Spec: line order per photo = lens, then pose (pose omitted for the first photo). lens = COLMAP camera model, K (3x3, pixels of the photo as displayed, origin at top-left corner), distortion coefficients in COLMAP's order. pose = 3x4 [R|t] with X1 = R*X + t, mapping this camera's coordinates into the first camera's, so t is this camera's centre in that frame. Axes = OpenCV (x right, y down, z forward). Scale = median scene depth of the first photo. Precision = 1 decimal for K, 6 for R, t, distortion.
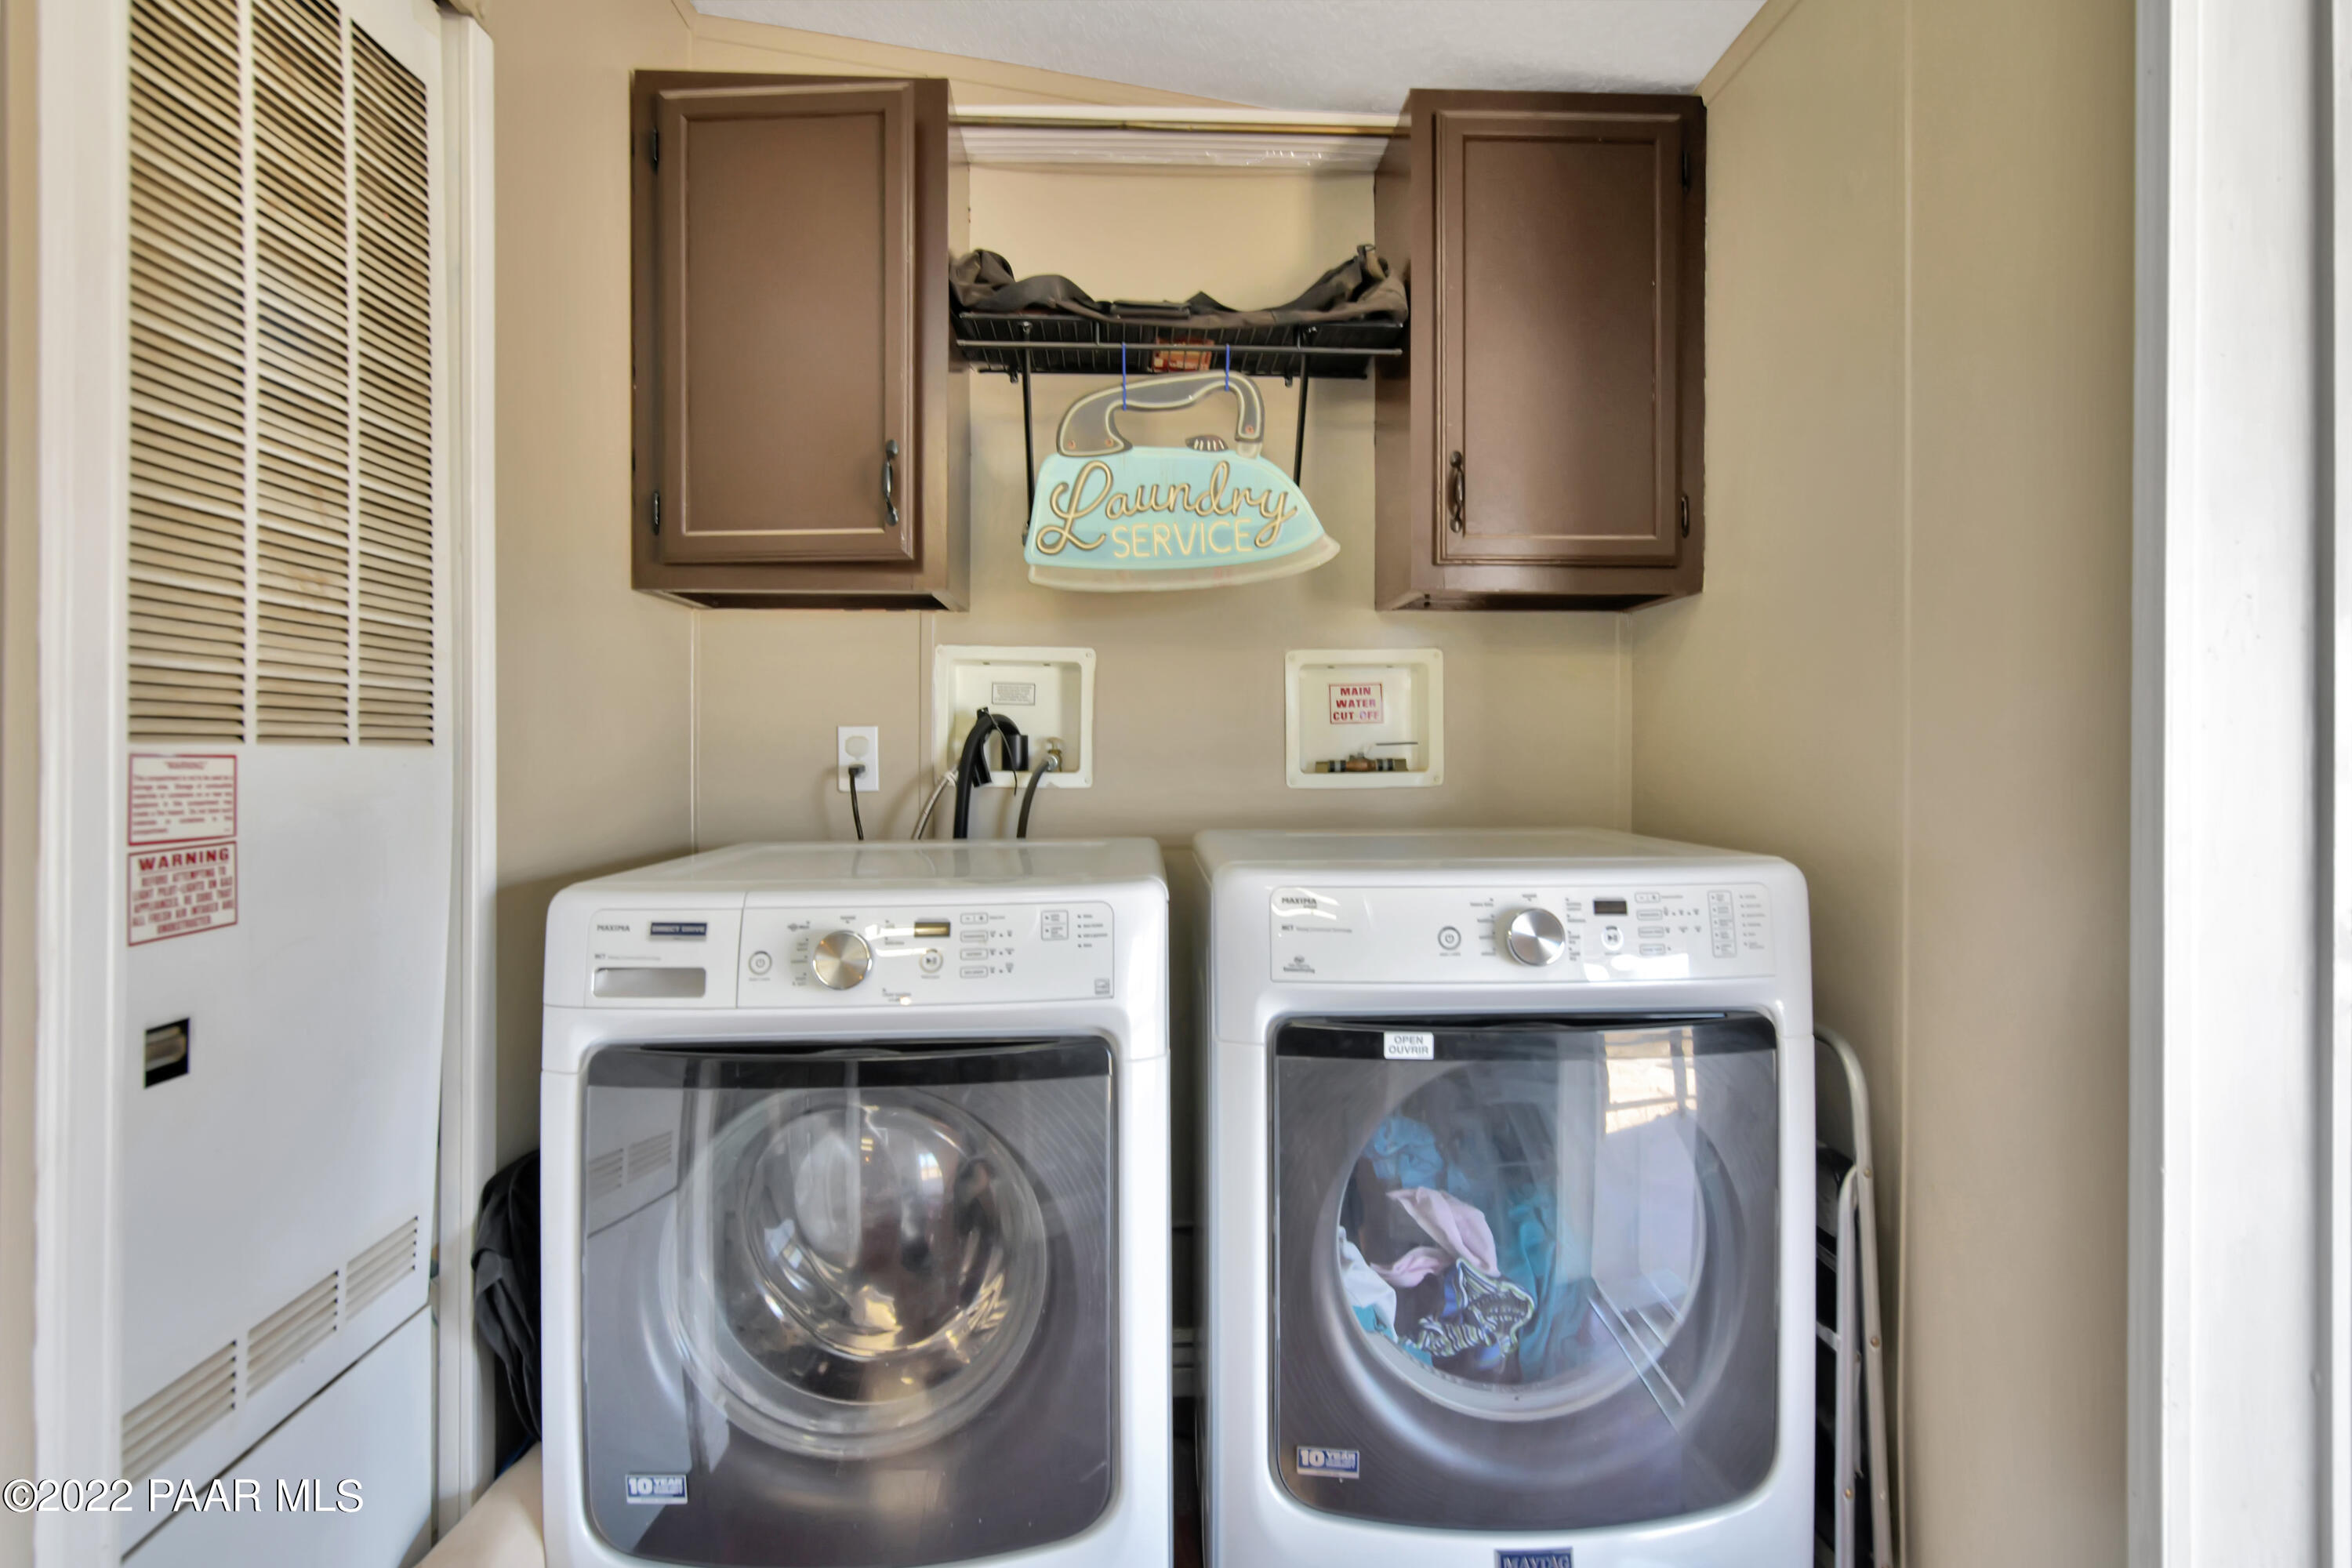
lens RADIAL K [[1416.1, 0, 1180.7], [0, 1416.1, 769.5], [0, 0, 1]] dist [0.003078, 0.000102]
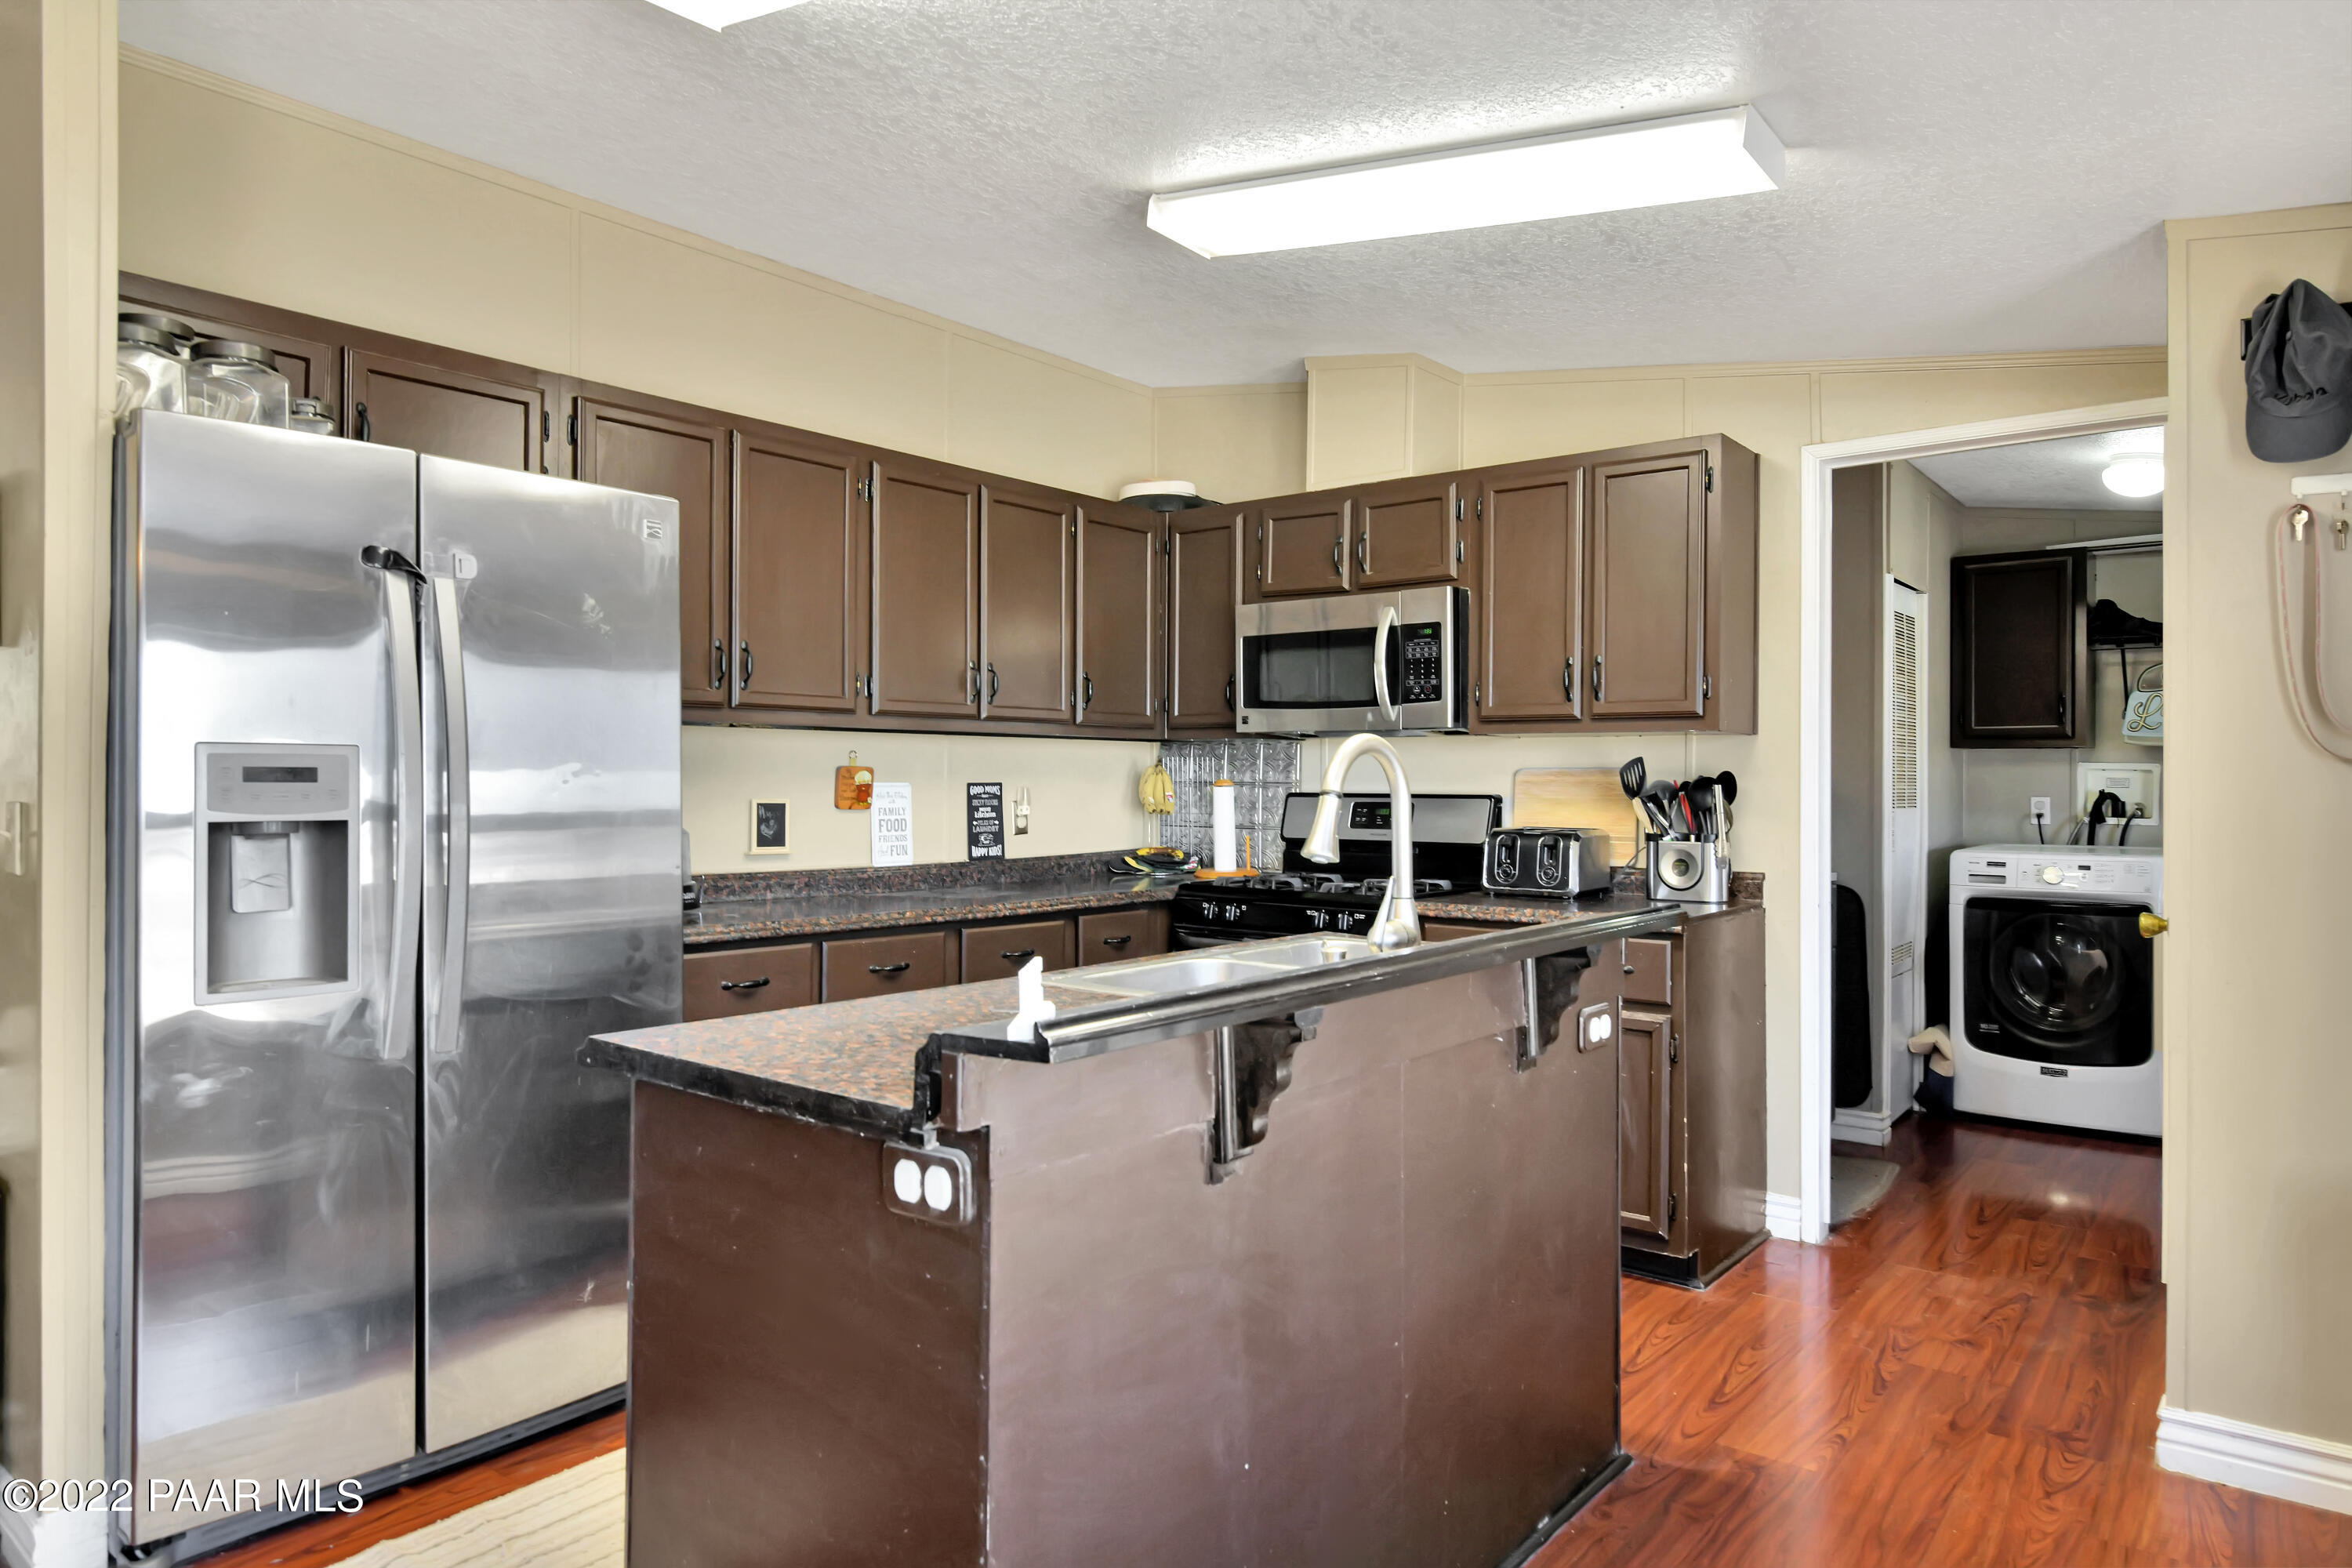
lens RADIAL K [[1452.2, 0, 1182.6], [0, 1452.2, 779.3], [0, 0, 1]] dist [0.030029, 0.000947]
pose [[0.766209, 0.004296, -0.642577, 0.267005], [-0.010635, 0.999925, -0.005996, -0.031478], [0.642504, 0.011428, 0.766197, -1.913513]]
